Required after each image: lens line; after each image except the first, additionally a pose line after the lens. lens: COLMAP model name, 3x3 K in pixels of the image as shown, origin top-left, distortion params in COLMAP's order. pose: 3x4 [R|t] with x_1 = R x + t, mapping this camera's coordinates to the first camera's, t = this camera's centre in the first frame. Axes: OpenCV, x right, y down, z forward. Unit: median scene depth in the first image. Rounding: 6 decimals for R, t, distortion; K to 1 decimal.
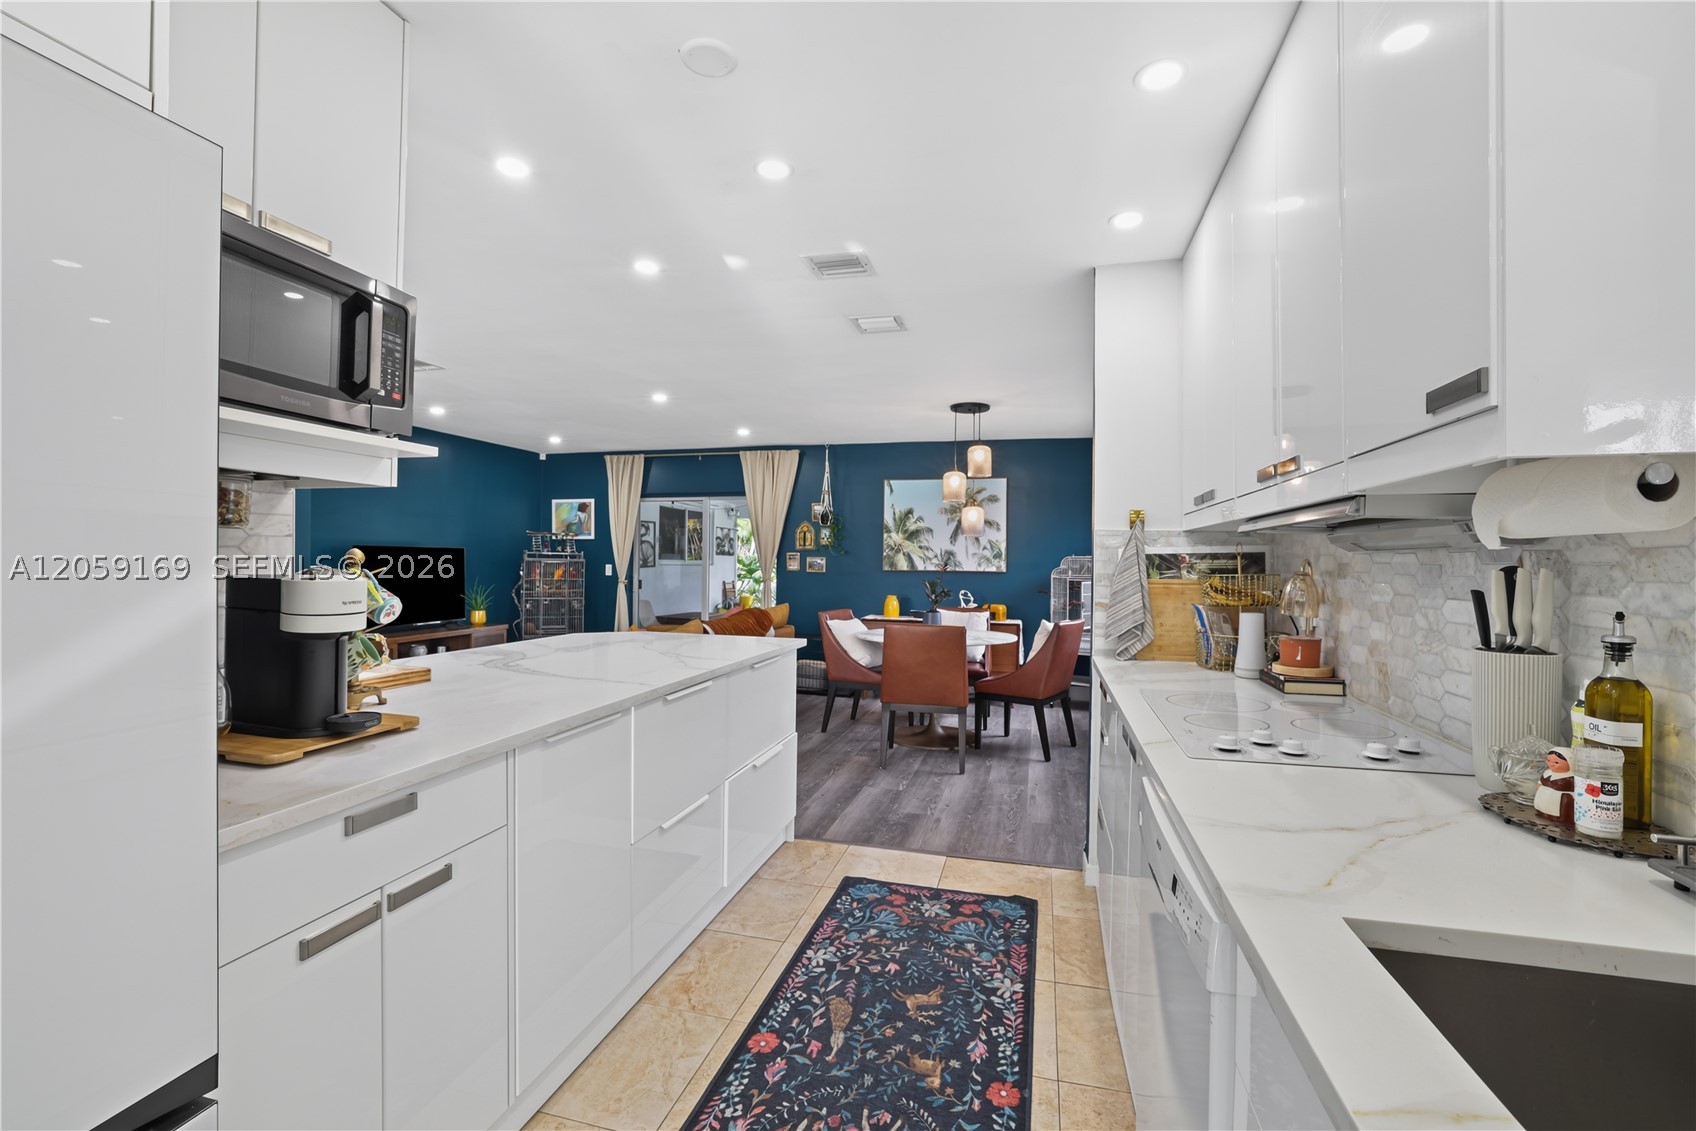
lens RADIAL K [[728.1, 0, 846.7], [0, 728.1, 565.0], [0, 0, 1]] dist [-0.029308, 0.001860]
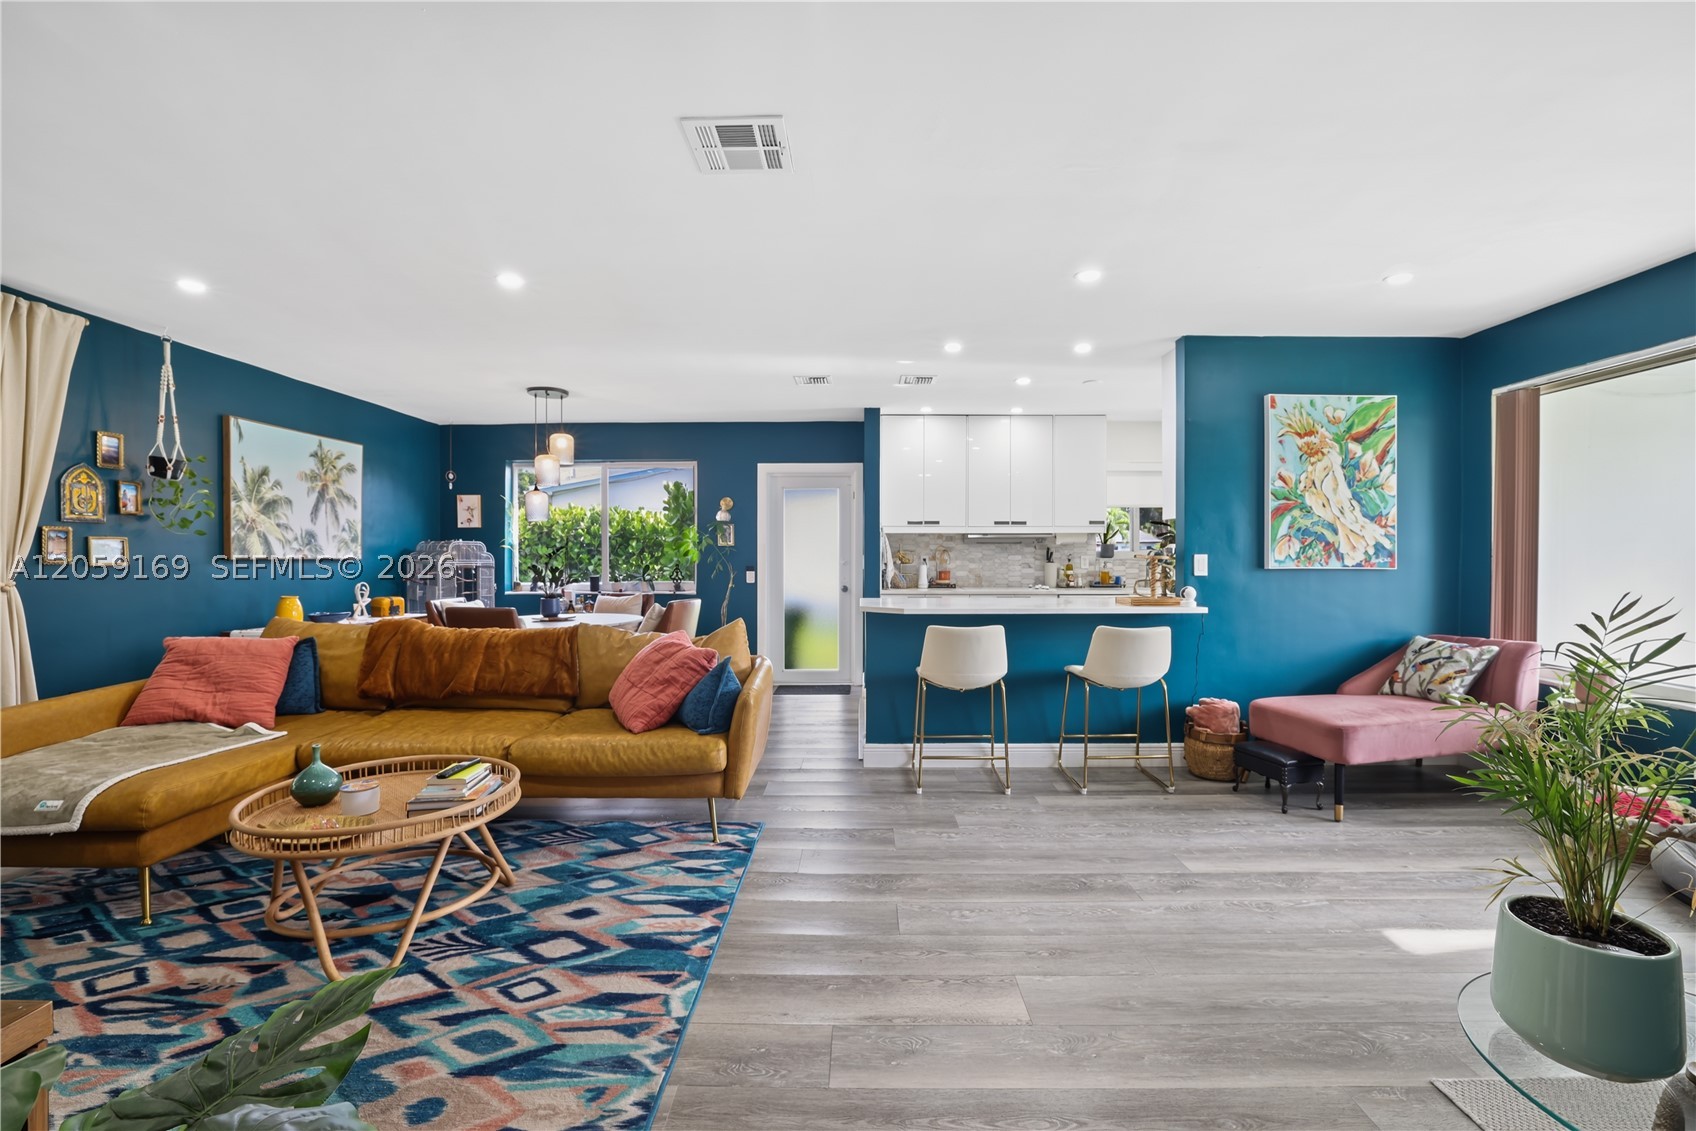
lens RADIAL K [[728.1, 0, 851.4], [0, 728.1, 559.7], [0, 0, 1]] dist [-0.029308, 0.001860]
pose [[-0.238789, -0.016966, 0.970923, -0.680765], [-0.004623, 0.999856, 0.016334, -0.005150], [-0.971060, -0.000588, -0.238833, 0.626614]]
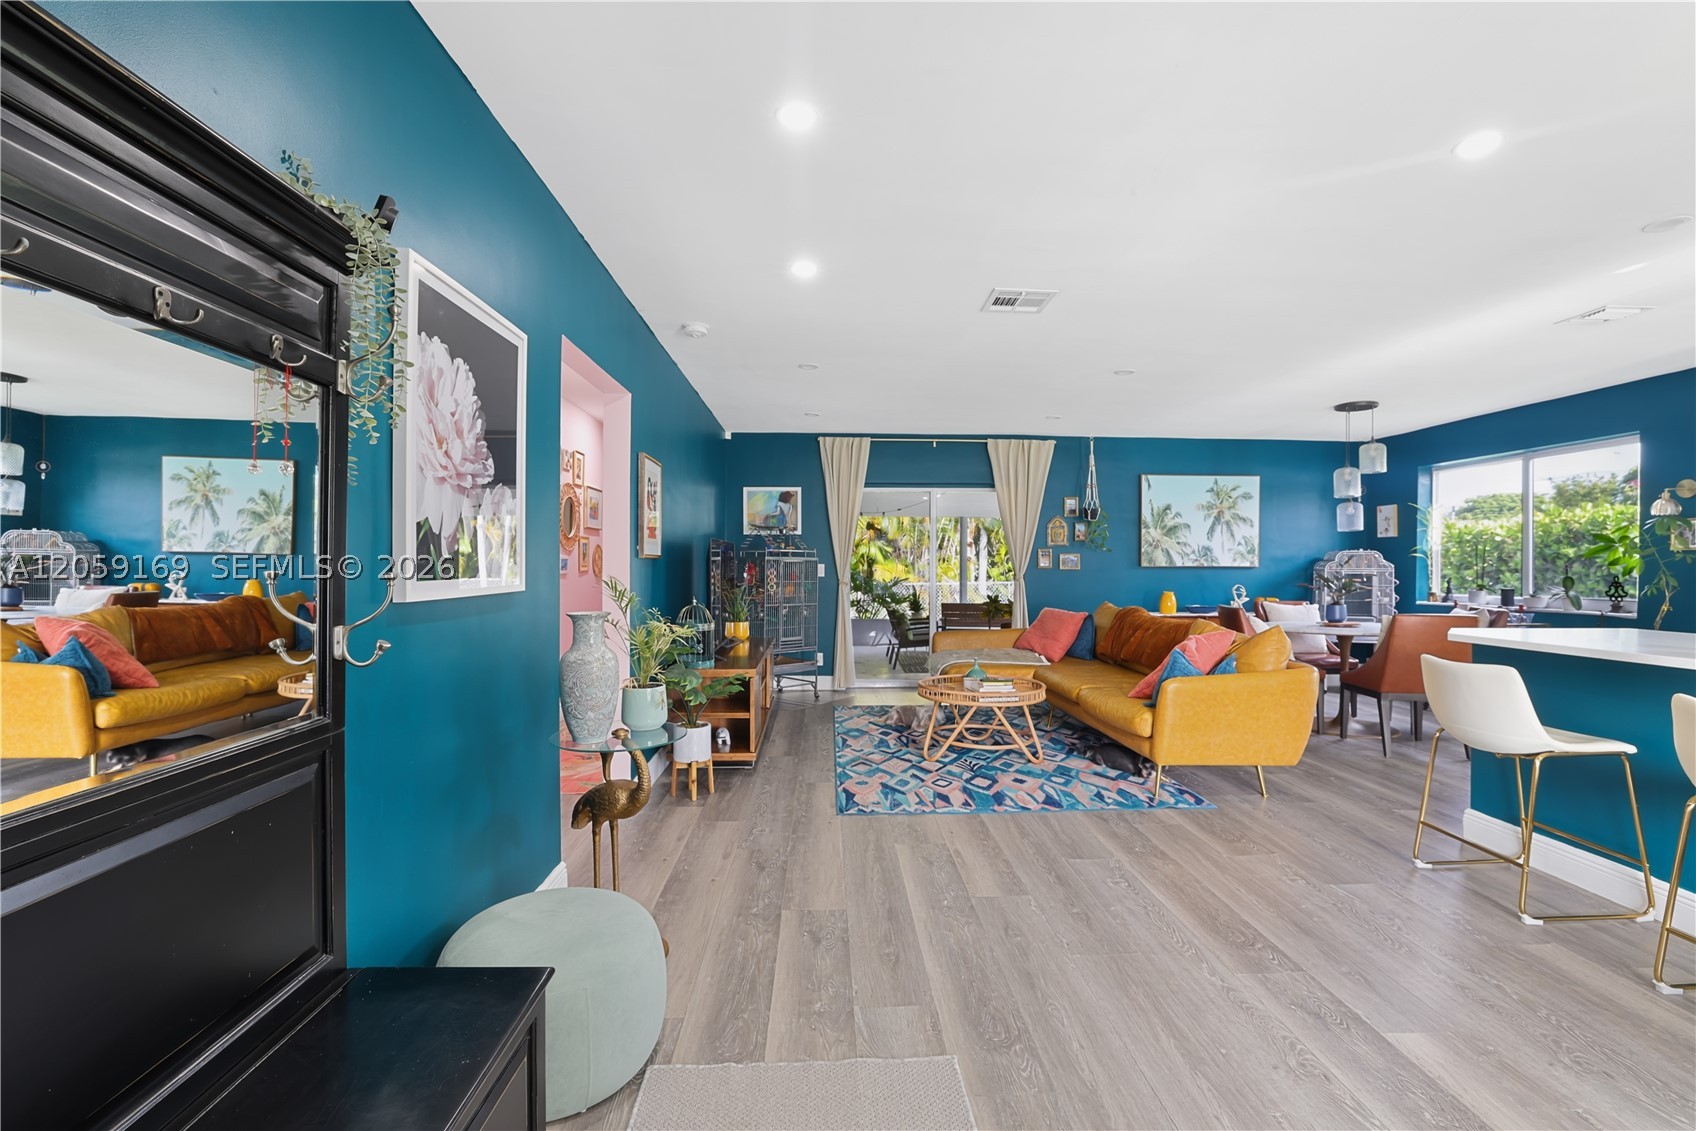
lens RADIAL K [[728.1, 0, 861.5], [0, 728.1, 567.5], [0, 0, 1]] dist [-0.029308, 0.001860]
pose [[0.951327, -0.013897, 0.307870, -0.616598], [0.010311, 0.999859, 0.013273, -0.008408], [-0.308011, -0.009453, 0.951336, 0.181572]]
